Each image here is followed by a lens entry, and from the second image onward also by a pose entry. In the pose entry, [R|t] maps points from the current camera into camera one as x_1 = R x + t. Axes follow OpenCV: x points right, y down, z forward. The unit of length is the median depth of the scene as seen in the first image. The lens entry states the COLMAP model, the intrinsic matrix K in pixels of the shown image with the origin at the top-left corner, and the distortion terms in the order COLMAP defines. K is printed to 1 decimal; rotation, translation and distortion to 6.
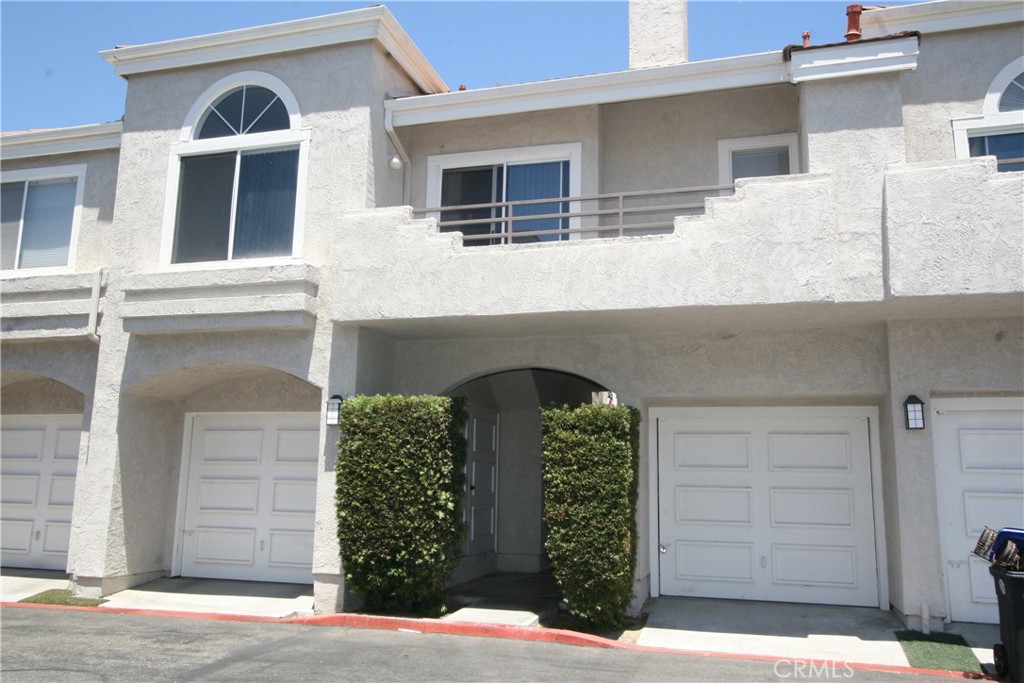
lens RADIAL K [[843.9, 0, 509.8], [0, 843.9, 343.2], [0, 0, 1]] dist [0.007356, 0.029638]
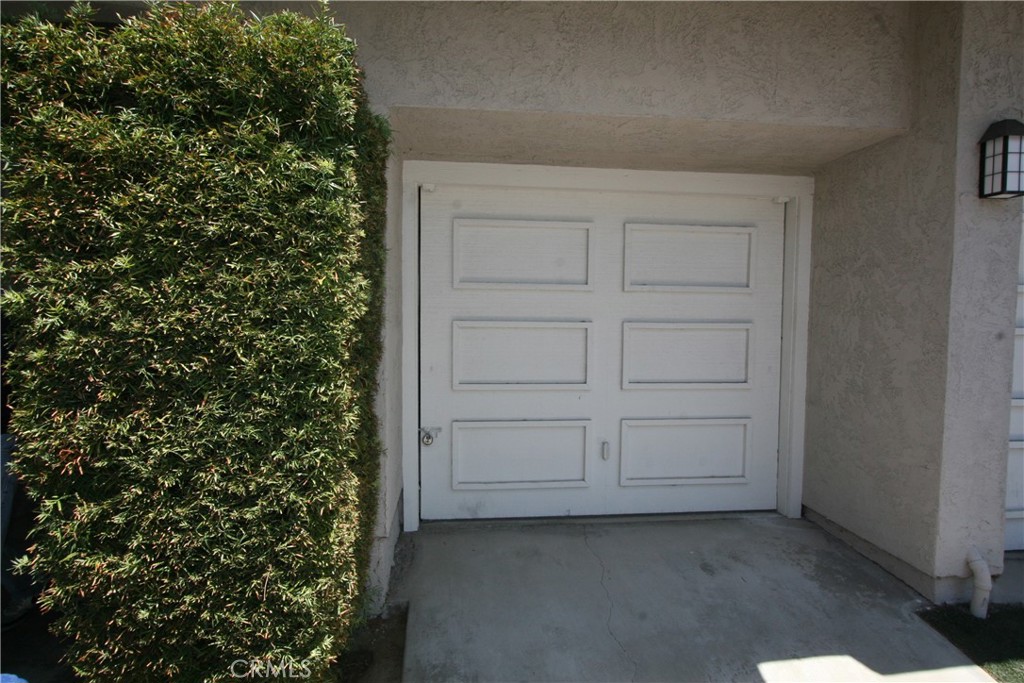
lens RADIAL K [[554.9, 0, 518.9], [0, 554.9, 342.4], [0, 0, 1]] dist [-0.015504, 0.003079]
pose [[0.919187, -0.029777, 0.392693, 0.120498], [-0.059411, 0.975241, 0.213015, 0.130929], [-0.389313, -0.219131, 0.894660, 0.821675]]
